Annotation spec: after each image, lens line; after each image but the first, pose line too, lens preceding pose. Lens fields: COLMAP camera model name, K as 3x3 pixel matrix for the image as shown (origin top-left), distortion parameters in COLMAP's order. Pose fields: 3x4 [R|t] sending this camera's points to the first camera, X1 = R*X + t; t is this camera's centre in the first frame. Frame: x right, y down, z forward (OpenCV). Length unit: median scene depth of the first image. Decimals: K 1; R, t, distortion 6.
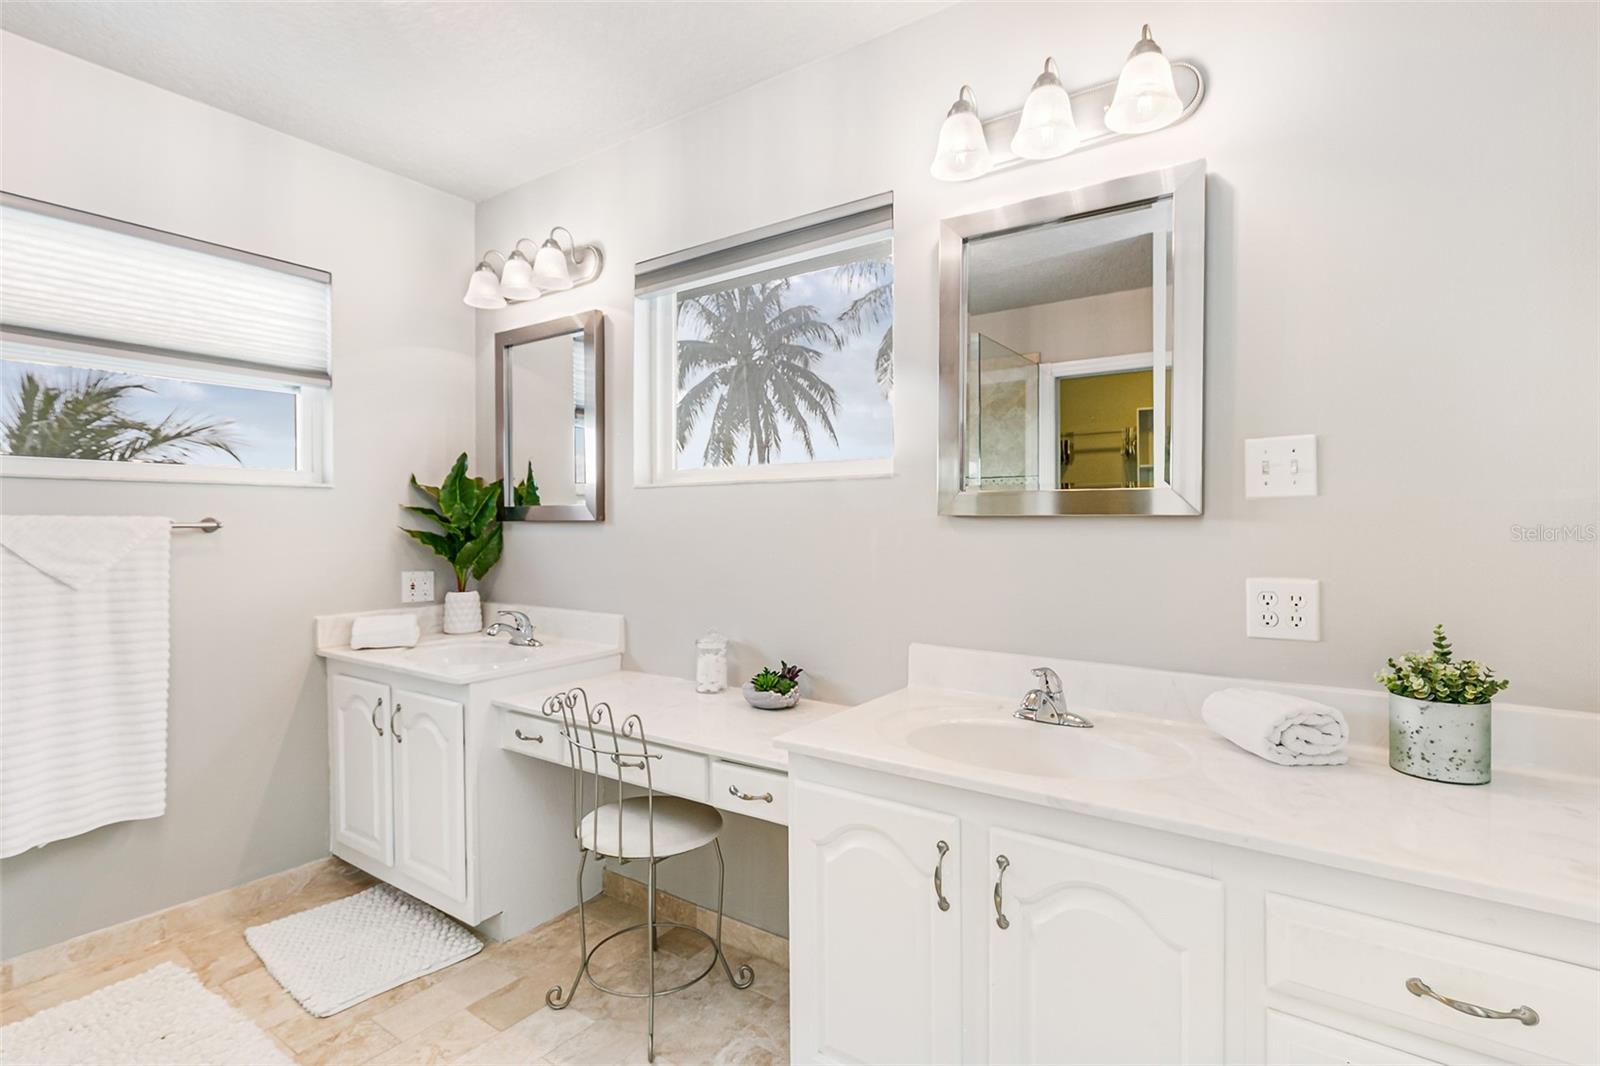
lens RADIAL K [[759.8, 0, 806.2], [0, 759.8, 529.6], [0, 0, 1]] dist [-0.000151, -0.000774]
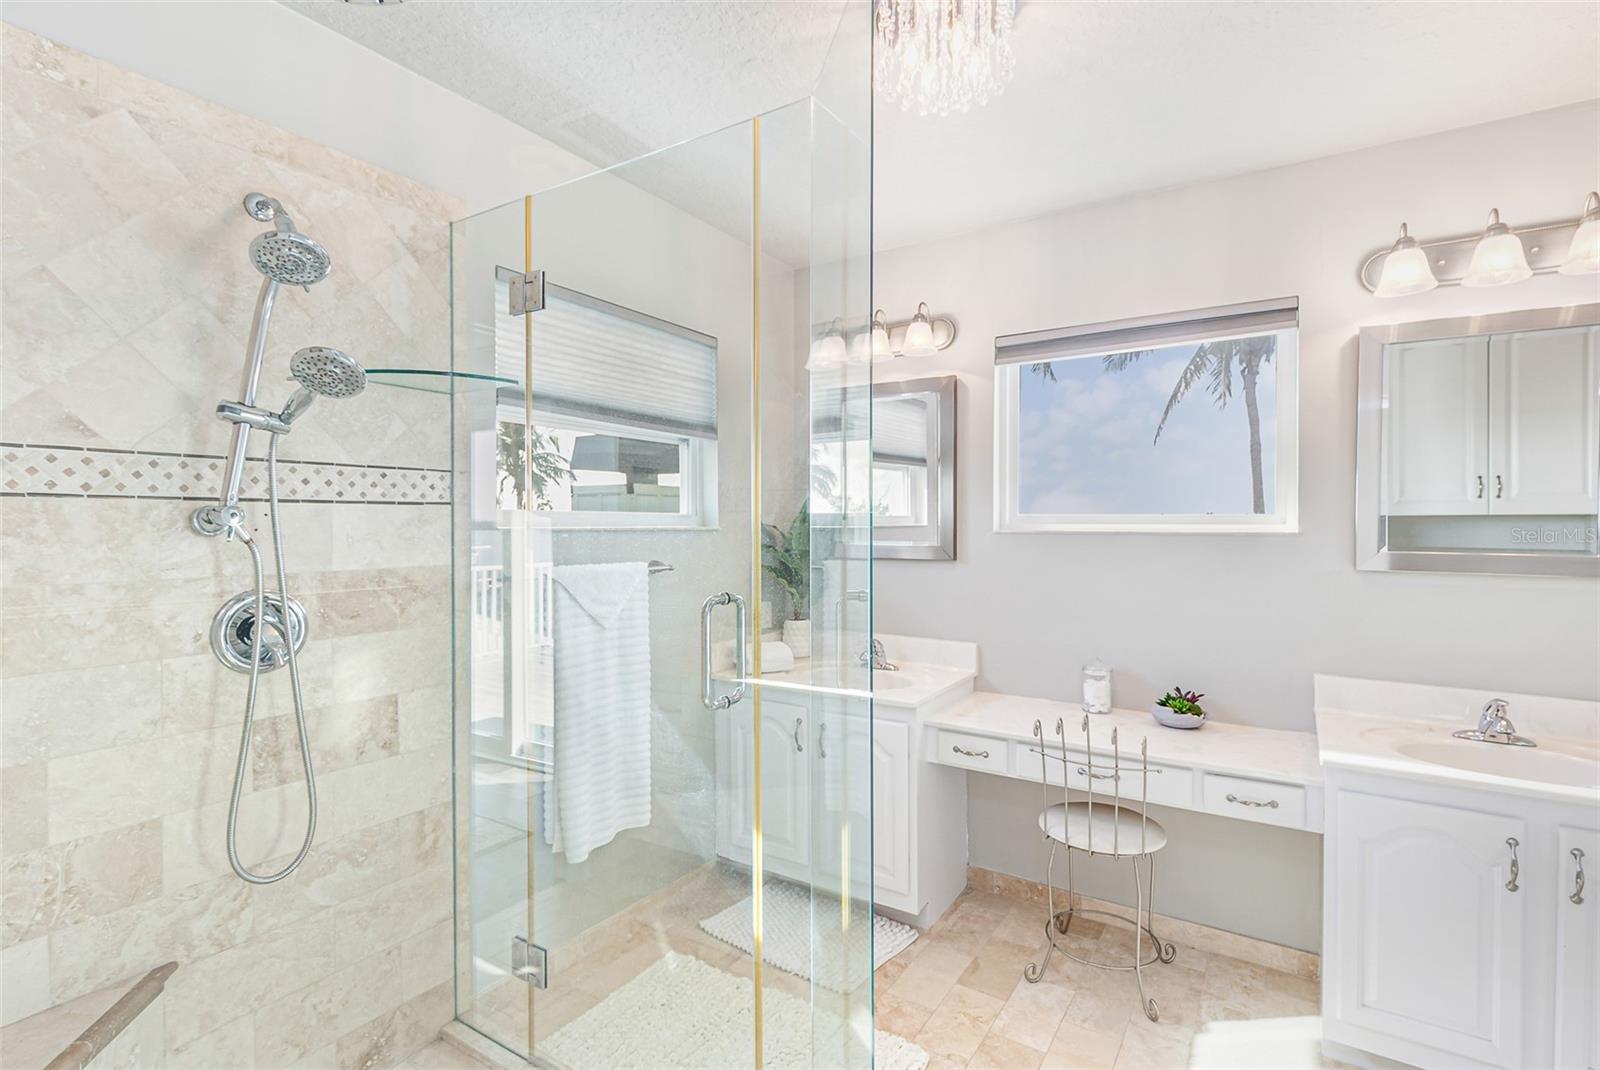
lens RADIAL K [[759.8, 0, 790.8], [0, 759.8, 532.0], [0, 0, 1]] dist [-0.000151, -0.000774]
pose [[0.999083, 0.005376, 0.042476, -0.656002], [-0.005540, 0.999978, 0.003742, -0.066223], [-0.042455, -0.003974, 0.999090, -0.147067]]
